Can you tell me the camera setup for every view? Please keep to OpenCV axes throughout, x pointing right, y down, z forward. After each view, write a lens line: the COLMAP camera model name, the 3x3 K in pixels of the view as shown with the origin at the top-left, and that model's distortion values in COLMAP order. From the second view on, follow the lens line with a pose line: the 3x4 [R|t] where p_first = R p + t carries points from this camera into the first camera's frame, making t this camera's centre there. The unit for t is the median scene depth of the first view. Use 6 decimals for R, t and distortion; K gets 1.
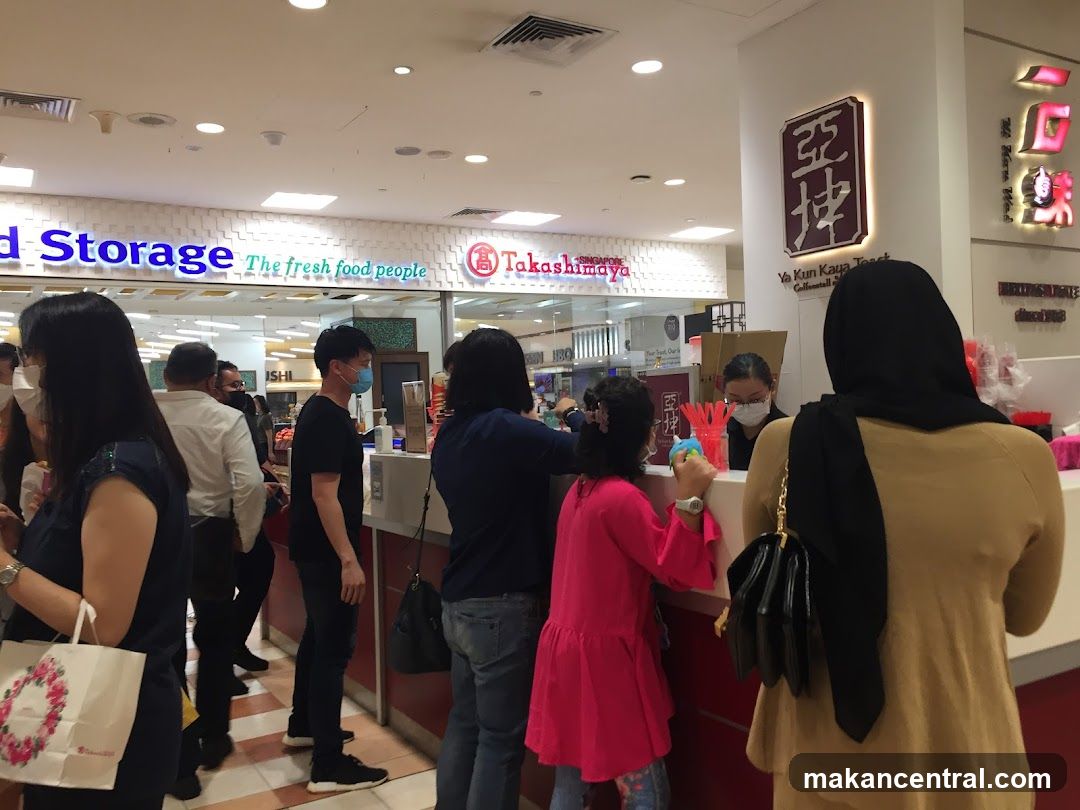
lens RADIAL K [[912.2, 0, 543.0], [0, 912.2, 405.0], [0, 0, 1]] dist [0.078750, -0.105318]
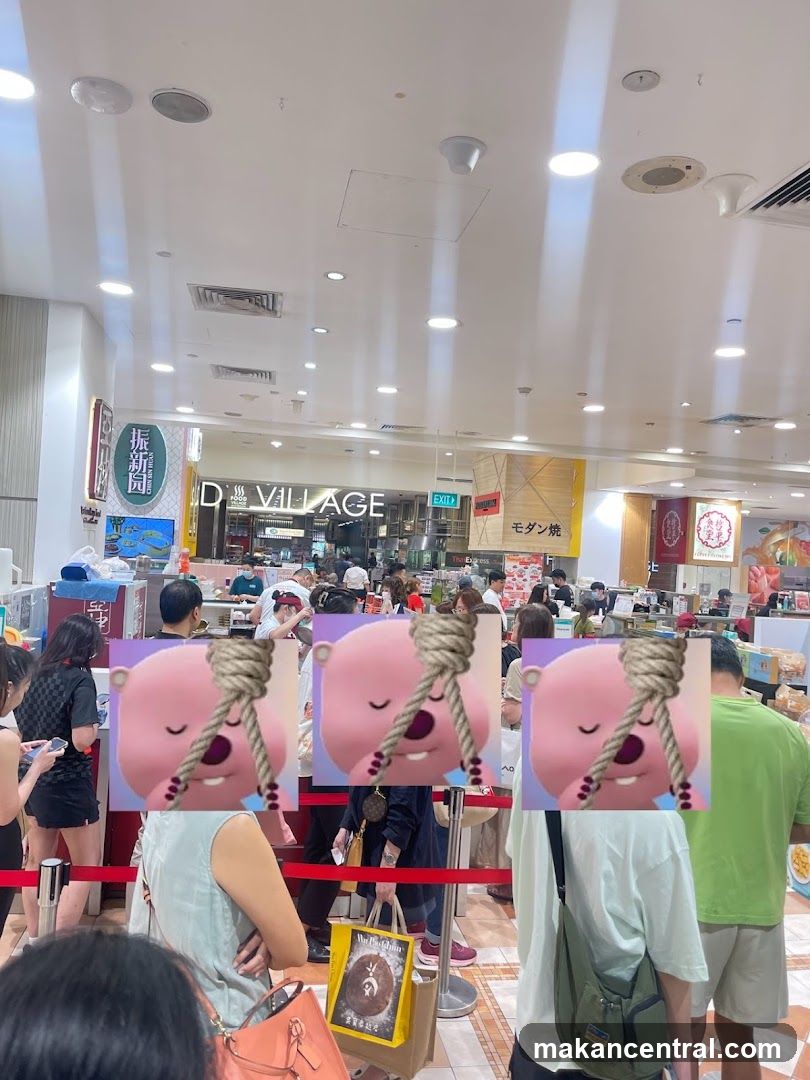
lens RADIAL K [[809.2, 0, 410.6], [0, 809.2, 538.6], [0, 0, 1]] dist [0.022021, -0.012228]
pose [[-0.934094, -0.008873, 0.356916, -0.610277], [-0.019197, 0.999493, -0.025393, -0.083065], [-0.356510, -0.030571, -0.933791, 2.006459]]
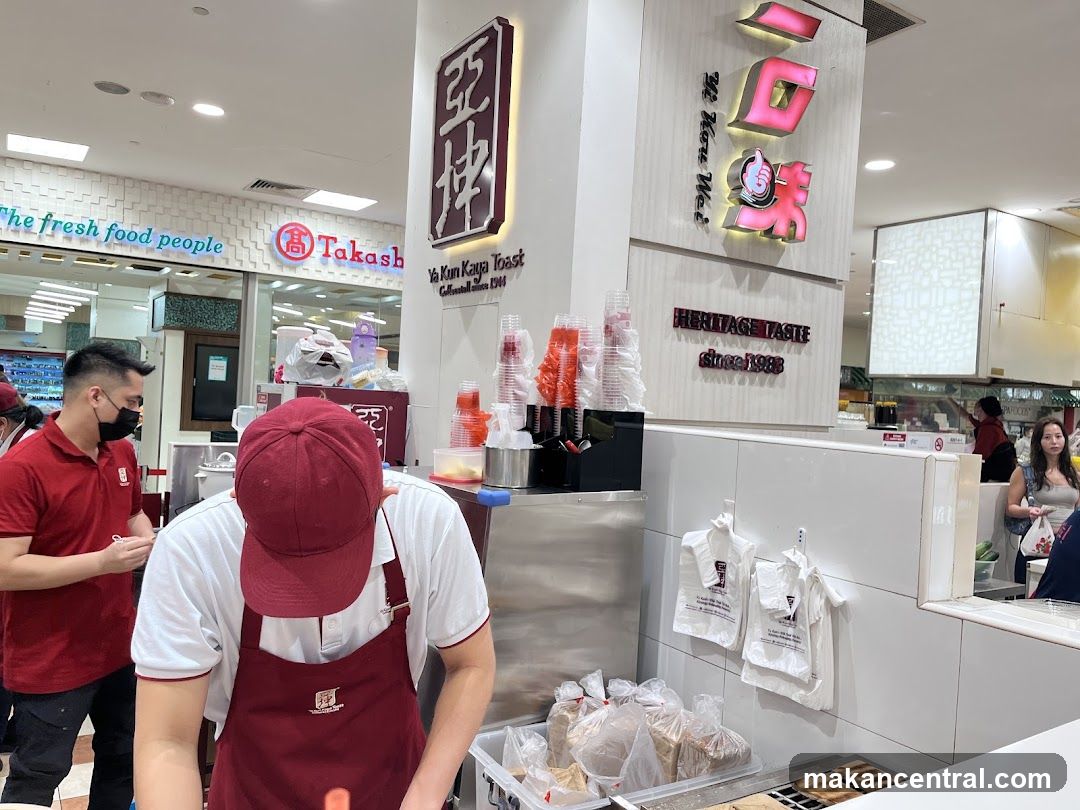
lens RADIAL K [[809.2, 0, 550.4], [0, 809.2, 402.3], [0, 0, 1]] dist [0.022021, -0.012228]
pose [[0.994373, 0.093550, 0.049714, 0.350271], [-0.093711, 0.995599, 0.000924, -0.051174], [-0.049409, -0.005578, 0.998763, 0.376029]]
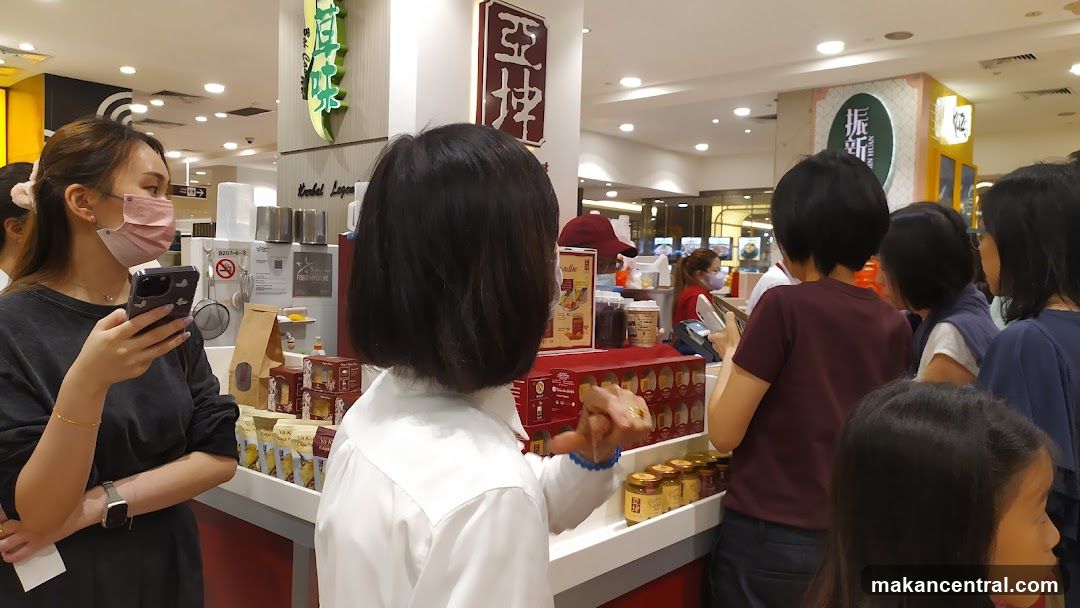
lens RADIAL K [[807.6, 0, 541.2], [0, 807.6, 308.4], [0, 0, 1]] dist [0.034014, -0.026309]
pose [[-0.288909, -0.011919, 0.957282, -0.599910], [-0.015734, 0.999847, 0.007700, 0.017444], [-0.957227, -0.012837, -0.289052, 1.226122]]
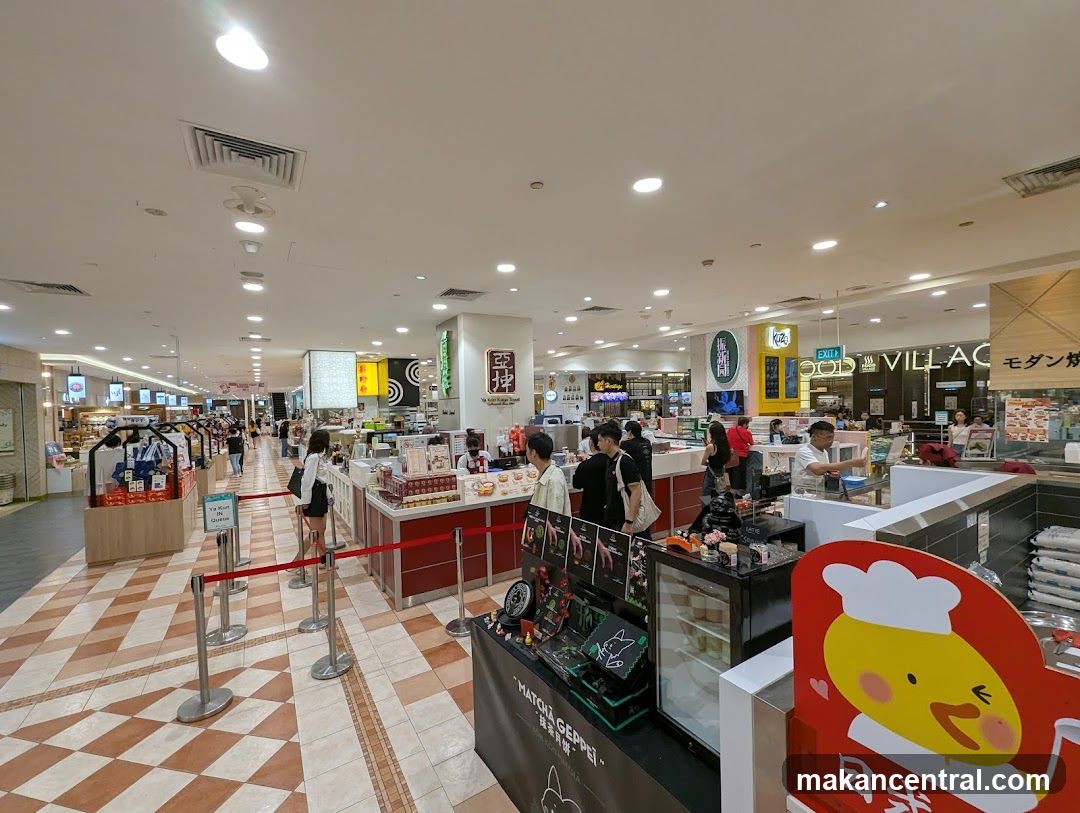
lens RADIAL K [[444.3, 0, 541.8], [0, 444.3, 415.0], [0, 0, 1]] dist [-0.008725, -0.000211]
pose [[-0.014775, 0.015926, 0.999764, -1.225363], [0.031864, 0.999373, -0.015449, -0.066120], [-0.999383, 0.031628, -0.015273, 0.881678]]
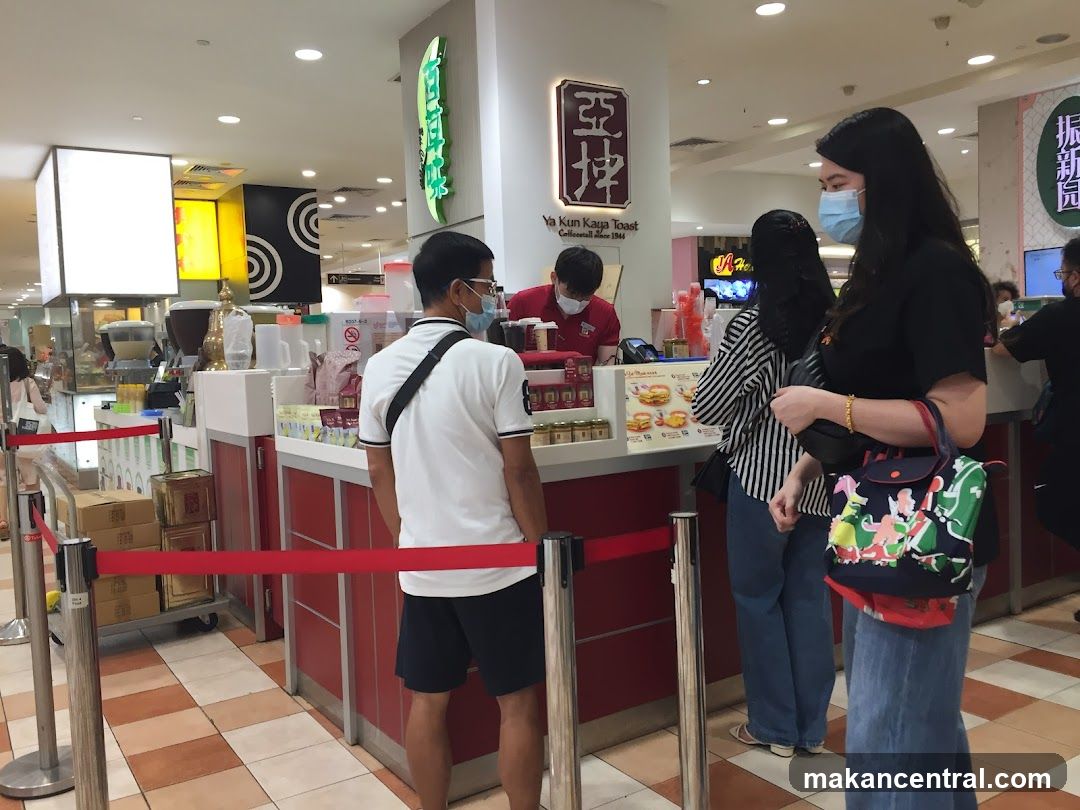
lens RADIAL K [[912.2, 0, 536.9], [0, 912.2, 397.5], [0, 0, 1]] dist [0.078750, -0.105318]
pose [[-0.021722, -0.012397, 0.999687, -0.864512], [0.041926, 0.999032, 0.013300, 0.057723], [-0.998885, 0.042202, -0.021182, 1.102334]]
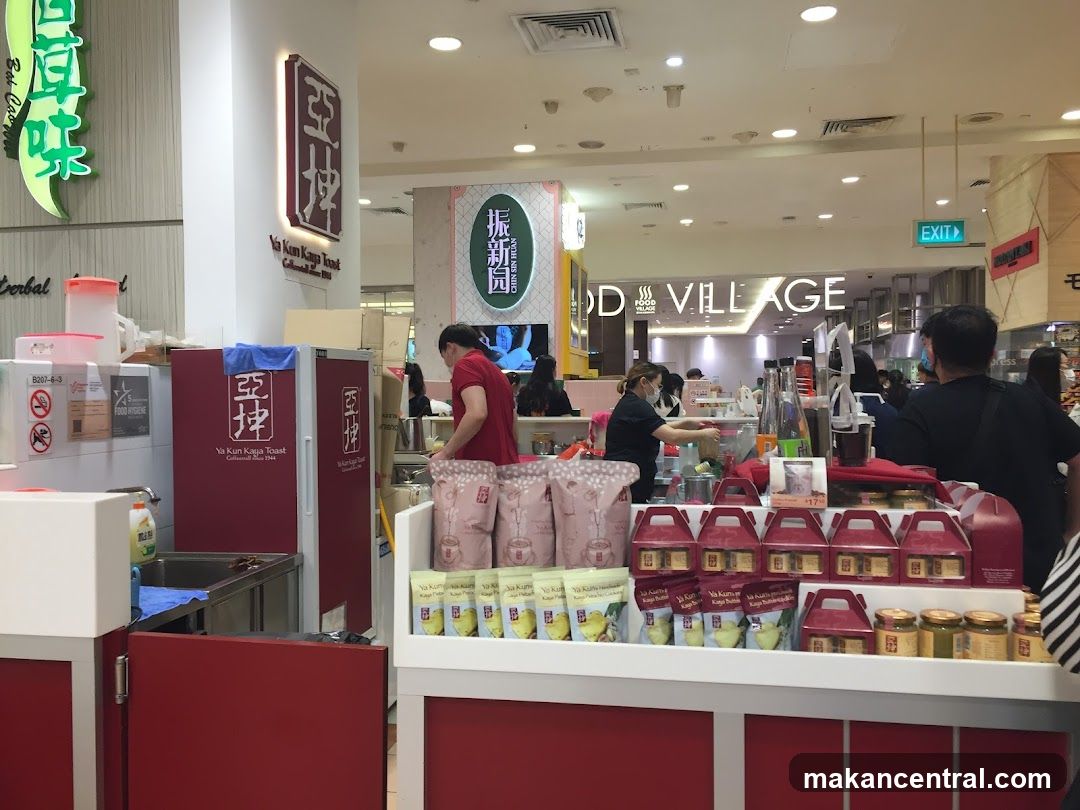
lens RADIAL K [[912.2, 0, 536.8], [0, 912.2, 400.6], [0, 0, 1]] dist [0.078750, -0.105318]
pose [[-0.740467, 0.032638, 0.671299, -0.430804], [0.038685, 0.999234, -0.005911, 0.005105], [-0.670978, 0.021593, -0.741163, 1.500944]]
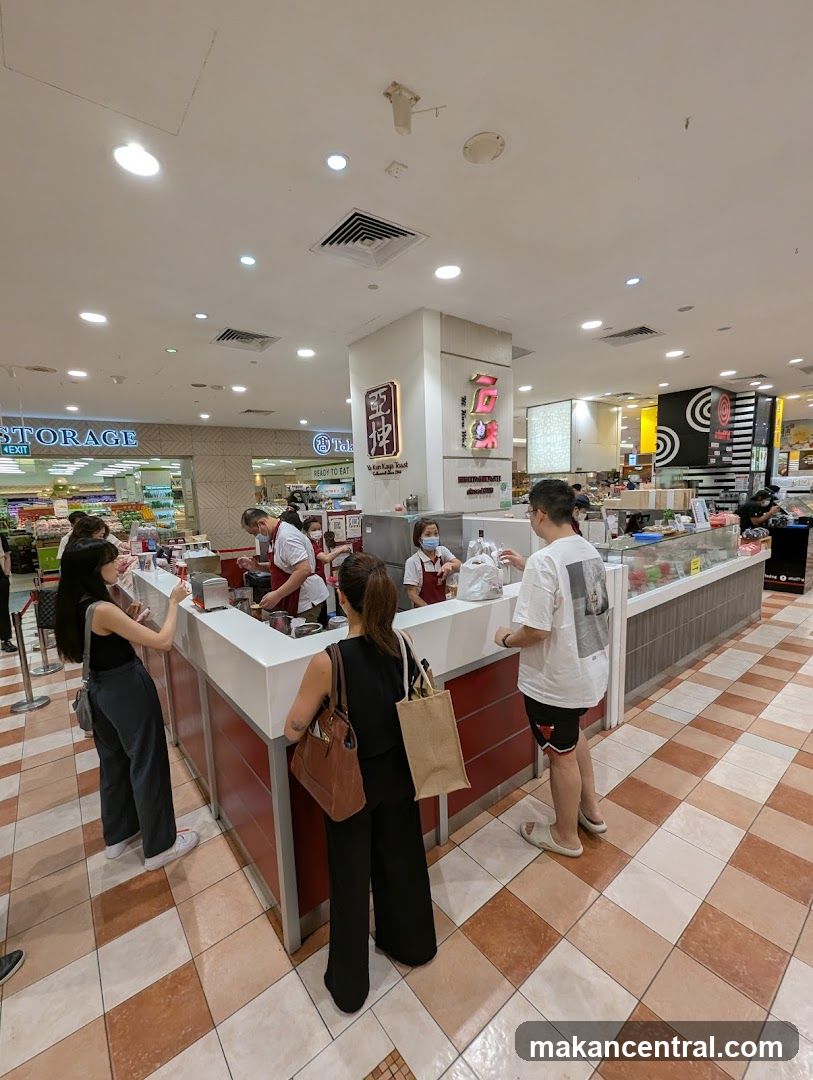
lens RADIAL K [[444.3, 0, 401.2], [0, 444.3, 545.9], [0, 0, 1]] dist [-0.008725, -0.000211]
pose [[0.990785, -0.016024, 0.134492, 0.209009], [-0.000953, 0.992128, 0.125228, -0.095462], [-0.135440, -0.124202, 0.982970, 0.002626]]
